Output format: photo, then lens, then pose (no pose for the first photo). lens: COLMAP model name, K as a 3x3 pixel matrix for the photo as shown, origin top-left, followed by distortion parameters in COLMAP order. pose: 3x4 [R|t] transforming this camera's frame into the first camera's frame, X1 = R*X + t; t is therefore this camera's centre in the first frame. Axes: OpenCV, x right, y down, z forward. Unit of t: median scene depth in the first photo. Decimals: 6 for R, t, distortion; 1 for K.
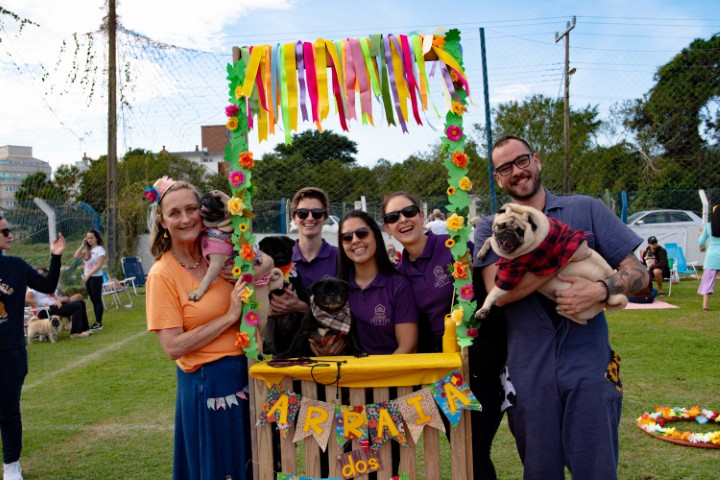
lens RADIAL K [[711.1, 0, 321.4], [0, 711.1, 229.5], [0, 0, 1]] dist [-0.010017, 0.001192]
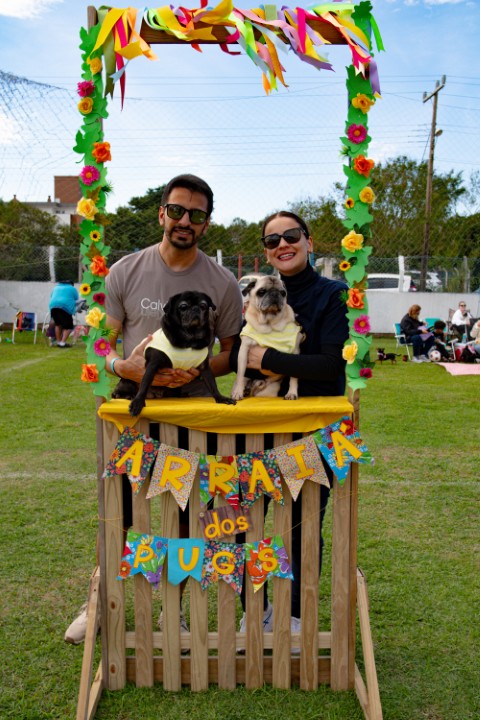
lens RADIAL K [[727.2, 0, 228.1], [0, 727.2, 336.9], [0, 0, 1]] dist [-0.086506, 0.078236]
pose [[0.996184, 0.038783, 0.078189, -0.019284], [-0.043875, 0.996954, 0.064487, 0.053455], [-0.075450, -0.067671, 0.994851, 0.159316]]
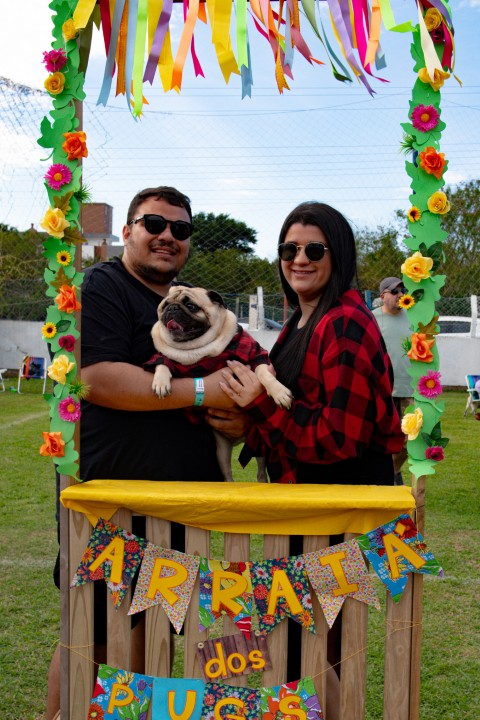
lens RADIAL K [[392.3, 0, 264.7], [0, 392.3, 359.8], [0, 0, 1]] dist [-0.024110, 0.003312]
pose [[0.997416, 0.055482, 0.045632, 0.049866], [-0.057382, 0.997491, 0.041450, 0.060732], [-0.043218, -0.043961, 0.998098, 0.675541]]
